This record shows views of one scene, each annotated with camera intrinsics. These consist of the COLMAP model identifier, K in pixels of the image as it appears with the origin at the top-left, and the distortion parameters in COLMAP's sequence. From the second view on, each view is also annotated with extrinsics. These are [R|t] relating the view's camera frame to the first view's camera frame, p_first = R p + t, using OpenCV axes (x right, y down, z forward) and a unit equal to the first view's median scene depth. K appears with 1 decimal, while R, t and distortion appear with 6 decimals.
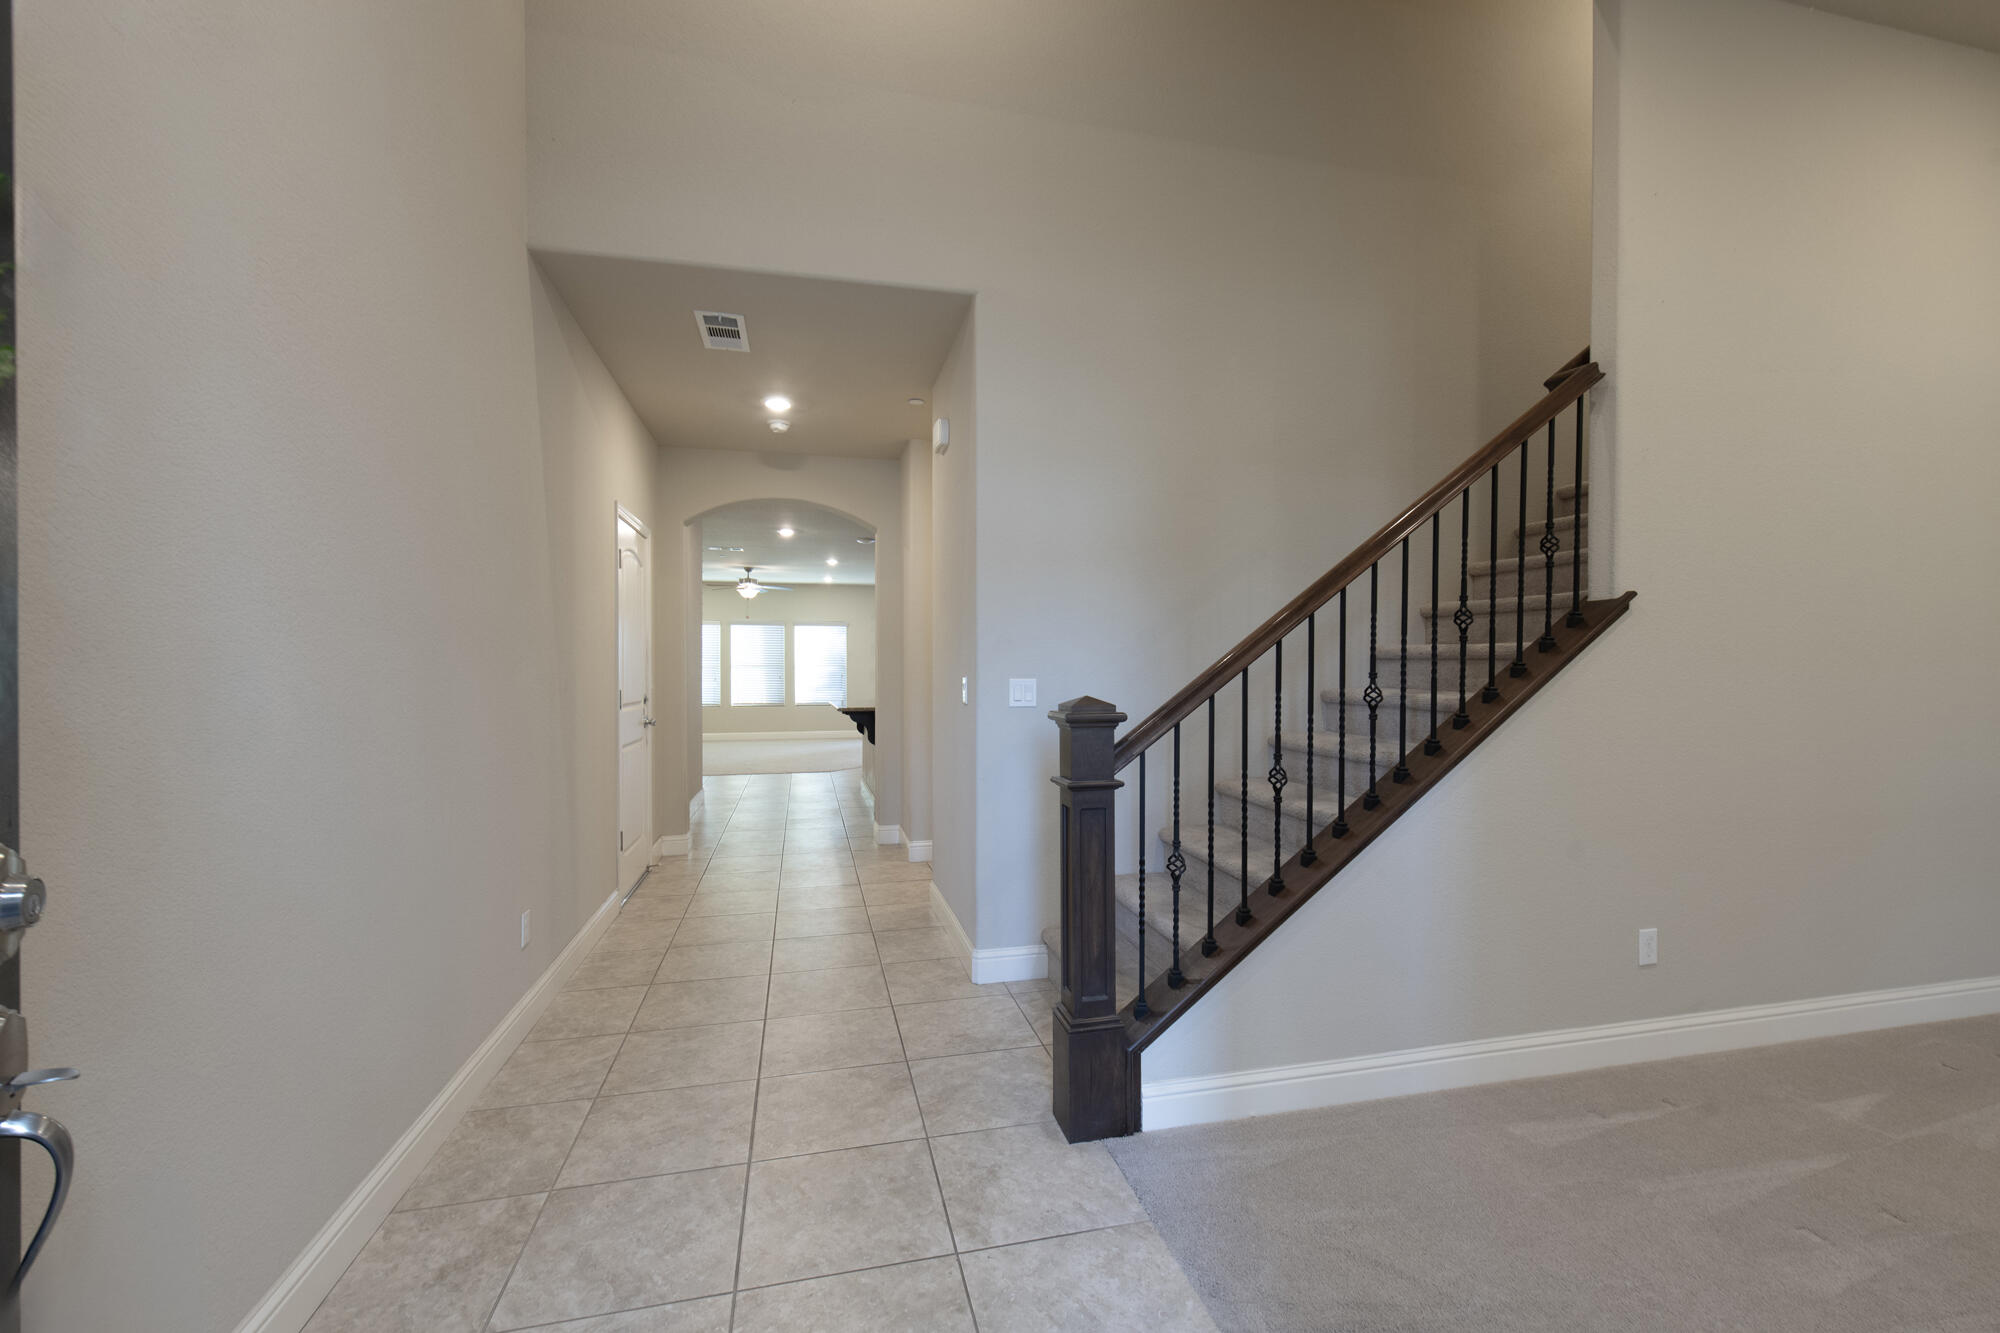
lens RADIAL K [[805.1, 0, 994.1], [0, 805.1, 674.2], [0, 0, 1]] dist [0.000523, -0.000020]
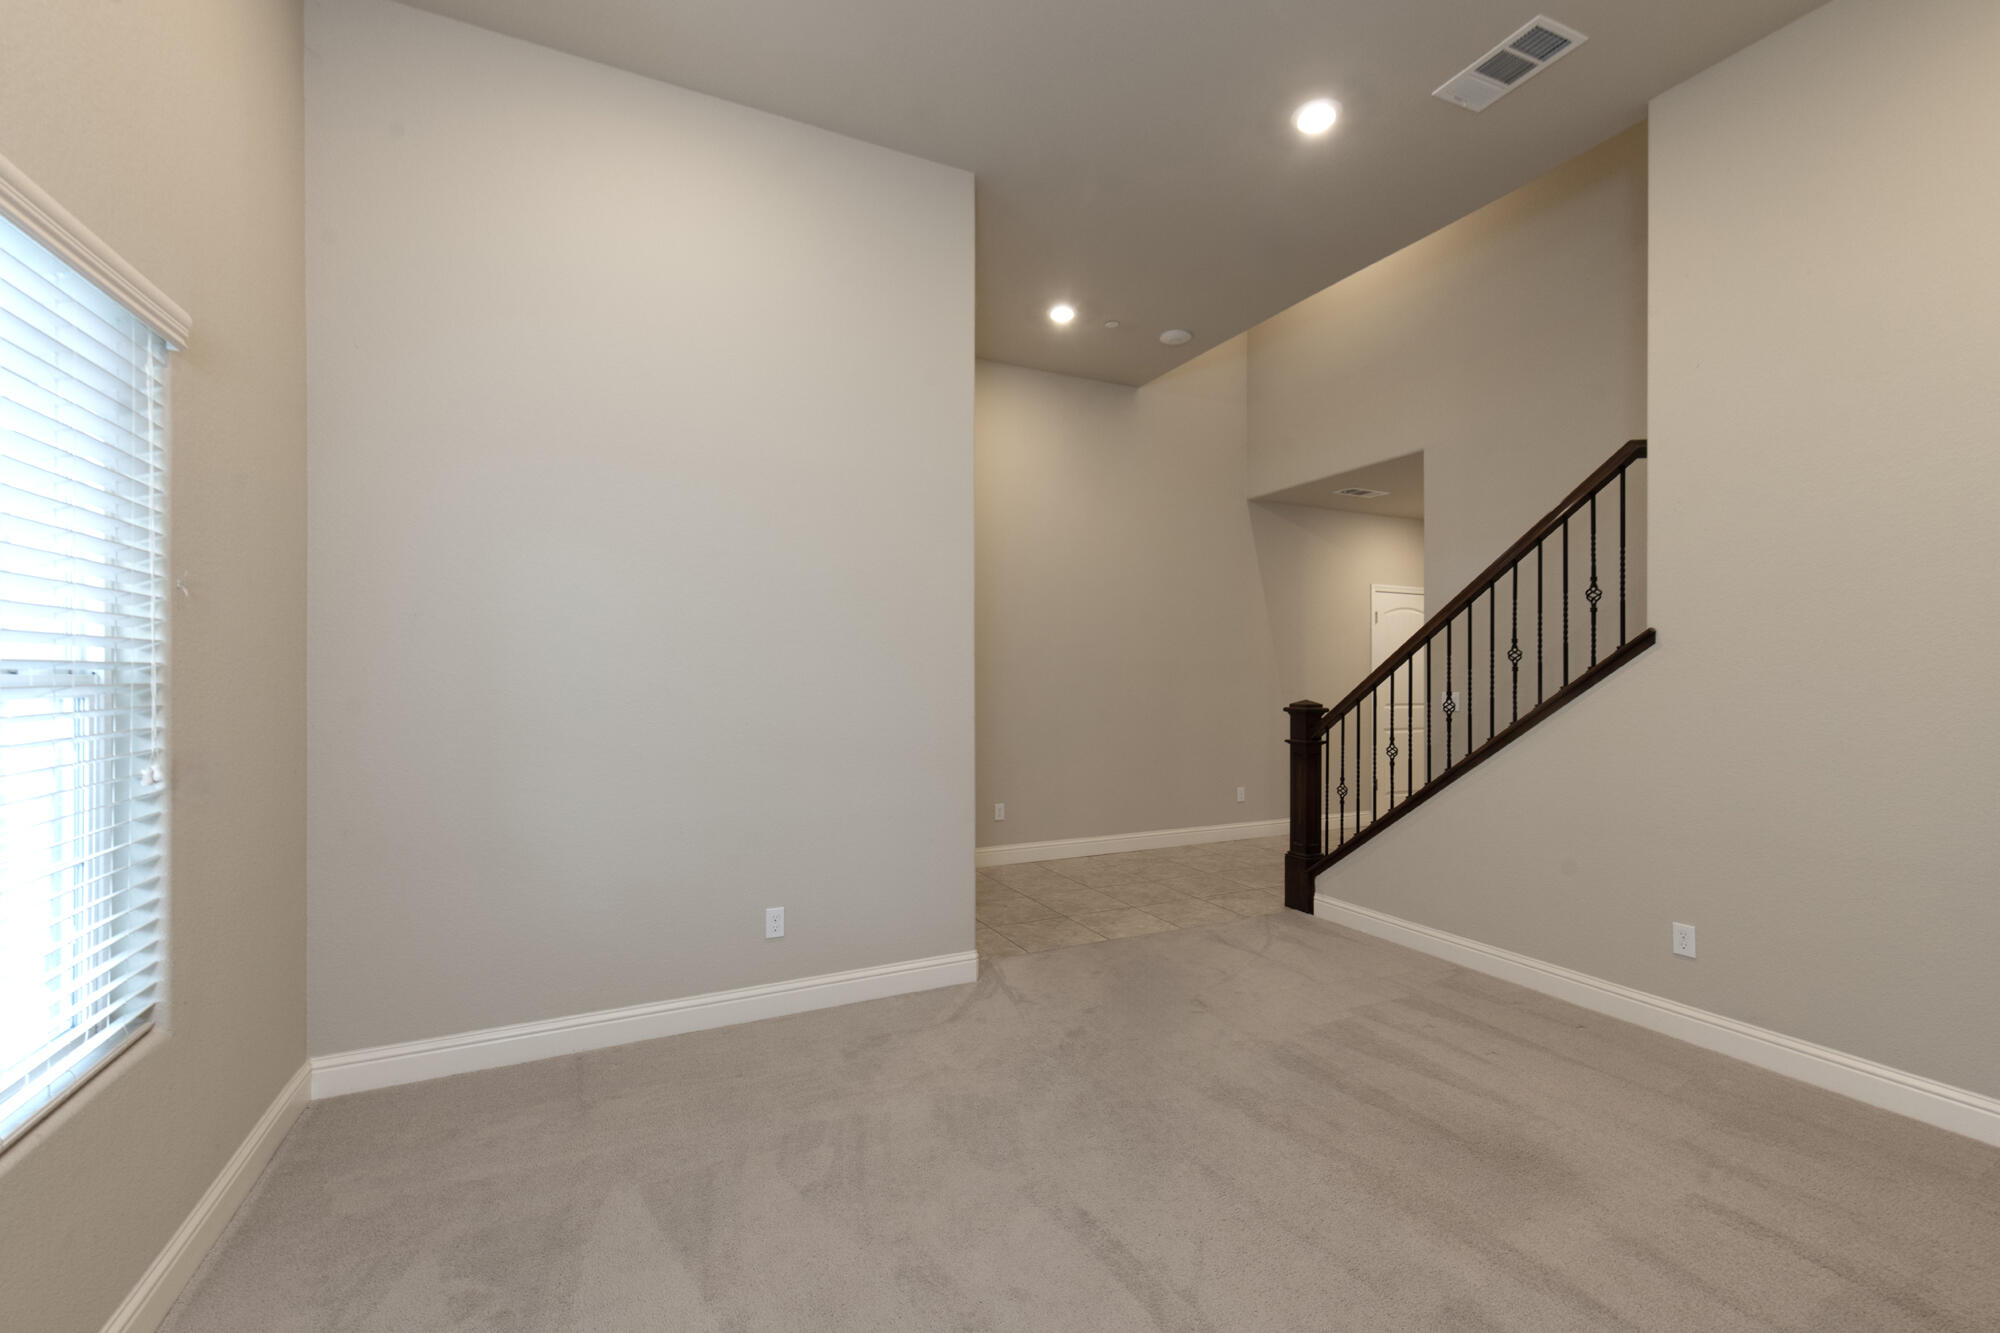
lens RADIAL K [[823.7, 0, 1006.0], [0, 823.7, 673.8], [0, 0, 1]] dist [-0.019685, -0.000154]
pose [[0.218634, -0.003357, -0.975801, 2.021013], [-0.009509, 0.999939, -0.005571, -0.020577], [0.975761, 0.010497, 0.218589, -0.206199]]
